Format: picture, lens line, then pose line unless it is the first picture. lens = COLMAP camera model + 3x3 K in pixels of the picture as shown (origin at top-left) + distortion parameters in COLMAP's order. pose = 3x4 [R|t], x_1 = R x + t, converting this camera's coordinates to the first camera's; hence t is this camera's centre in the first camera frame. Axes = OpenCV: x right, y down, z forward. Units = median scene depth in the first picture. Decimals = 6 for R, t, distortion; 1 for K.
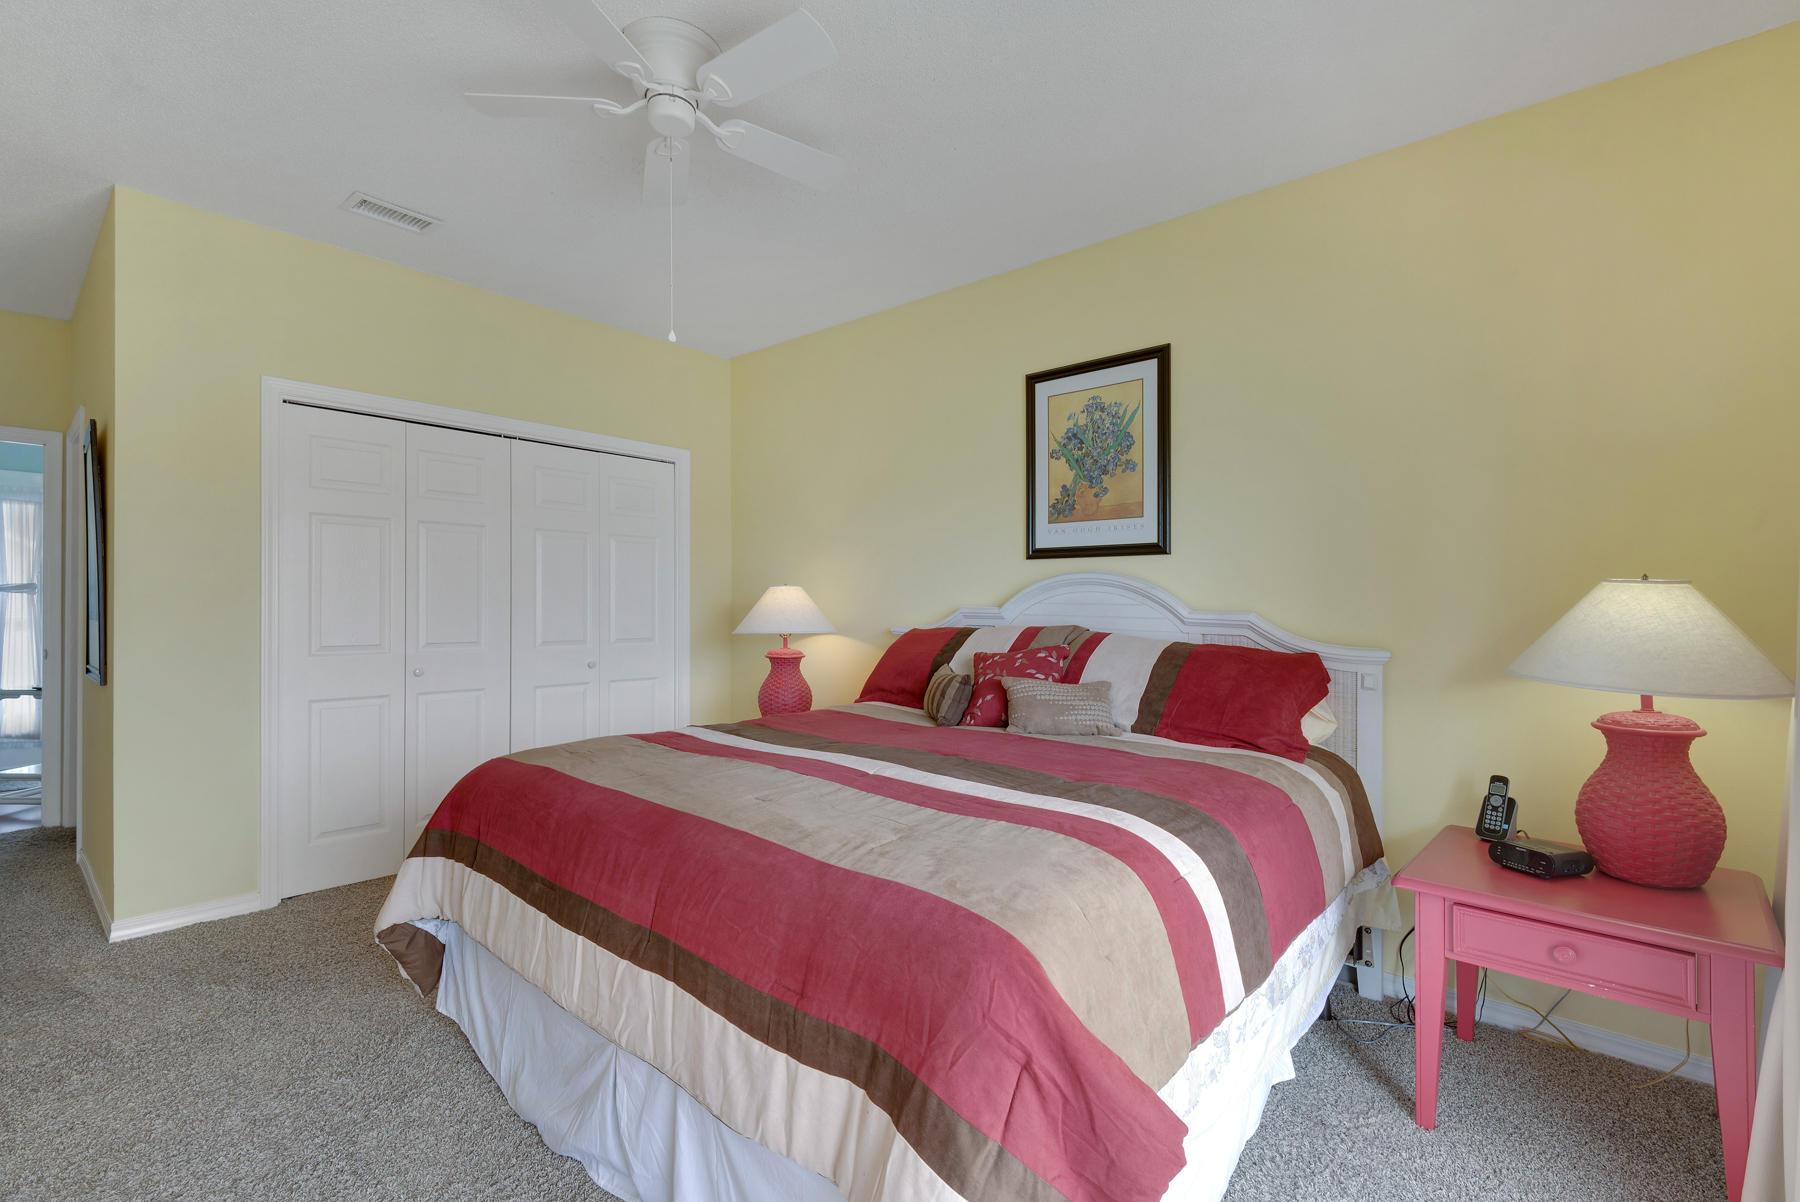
lens RADIAL K [[866.3, 0, 900.0], [0, 866.3, 601.0], [0, 0, 1]] dist [0.000579, -0.000178]
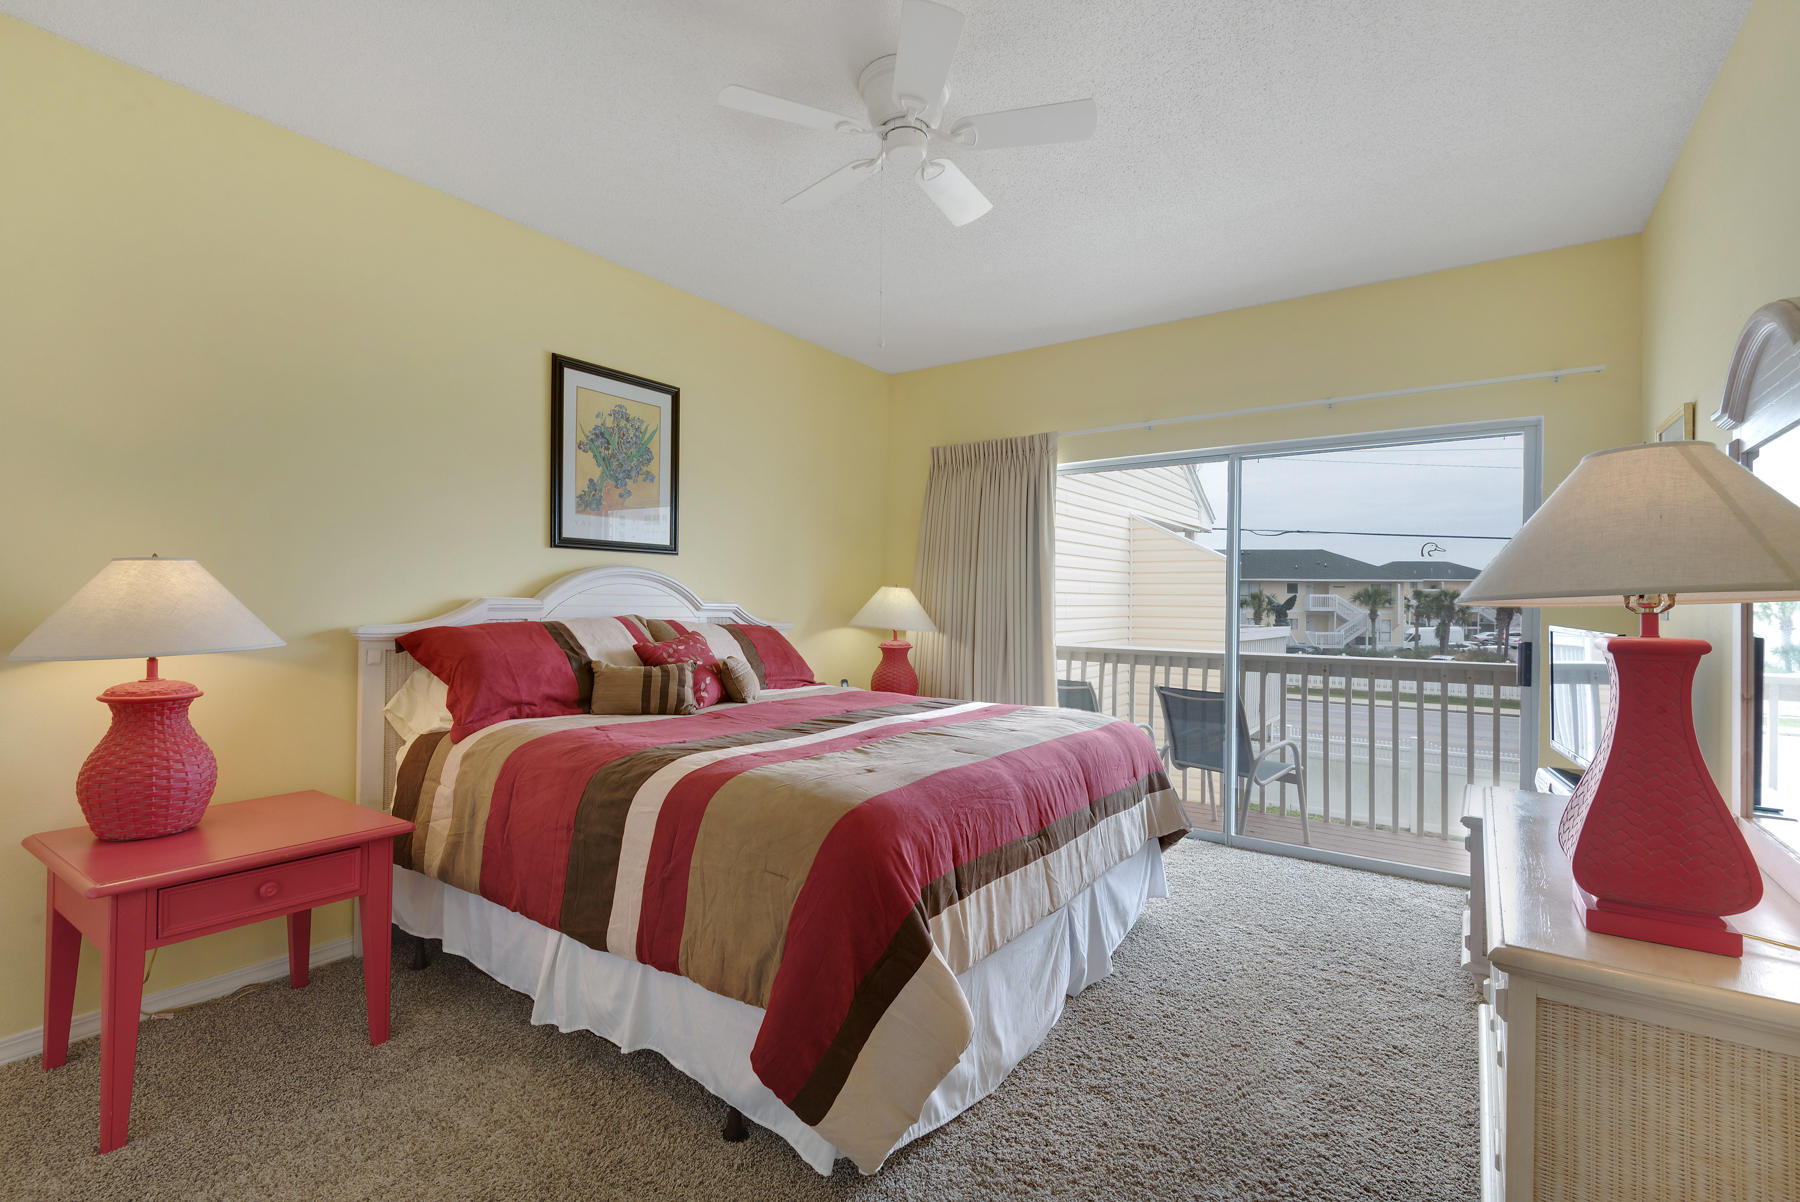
lens RADIAL K [[815.8, 0, 904.6], [0, 815.8, 591.4], [0, 0, 1]] dist [-0.000173, -0.000305]
pose [[-0.135158, -0.000835, 0.990824, -0.833614], [-0.026242, 0.999652, -0.002737, -0.007097], [-0.990477, -0.026371, -0.135133, 0.767011]]
